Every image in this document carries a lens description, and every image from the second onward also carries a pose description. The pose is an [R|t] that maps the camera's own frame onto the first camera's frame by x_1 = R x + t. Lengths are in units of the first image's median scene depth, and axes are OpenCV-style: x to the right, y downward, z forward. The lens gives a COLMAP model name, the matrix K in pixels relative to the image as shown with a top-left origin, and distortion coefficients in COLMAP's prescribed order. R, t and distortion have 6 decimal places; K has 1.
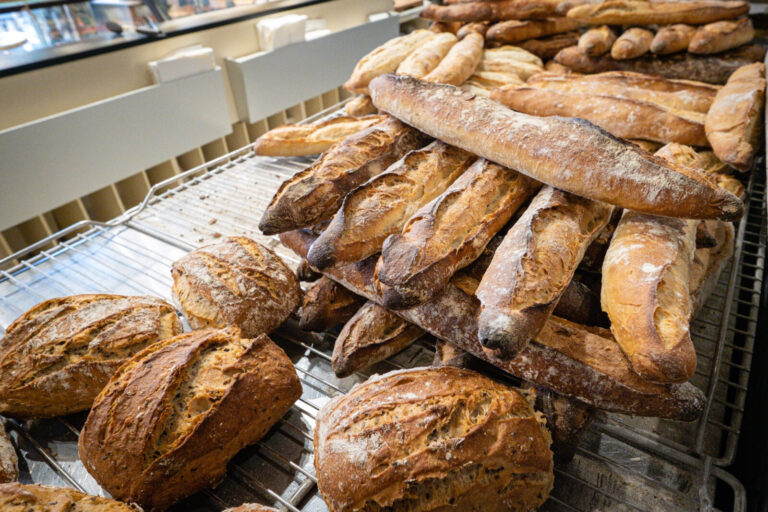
lens RADIAL K [[517.6, 0, 384.1], [0, 517.6, 226.4], [0, 0, 1]] dist [-0.008481, -0.000759]
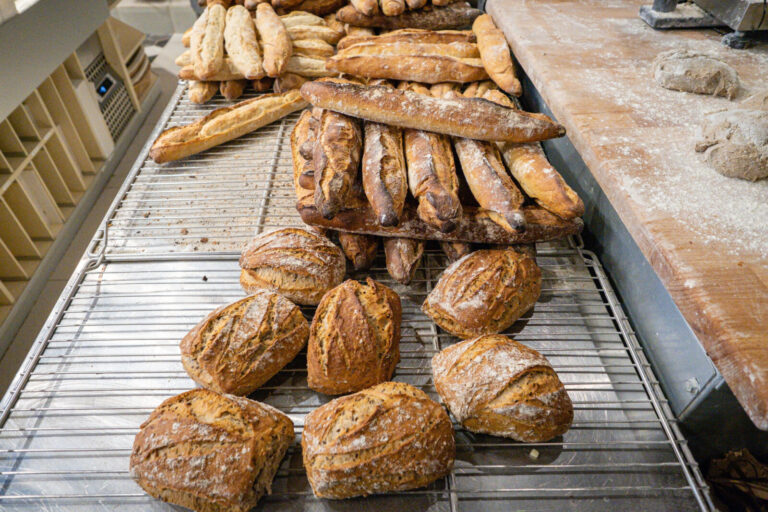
lens RADIAL K [[517.6, 0, 384.1], [0, 517.6, 226.4], [0, 0, 1]] dist [-0.008481, -0.000759]
pose [[0.818374, -0.333618, 0.467935, -0.805772], [0.259121, 0.940989, 0.217707, -0.249285], [-0.512953, -0.056914, 0.856528, -0.344483]]
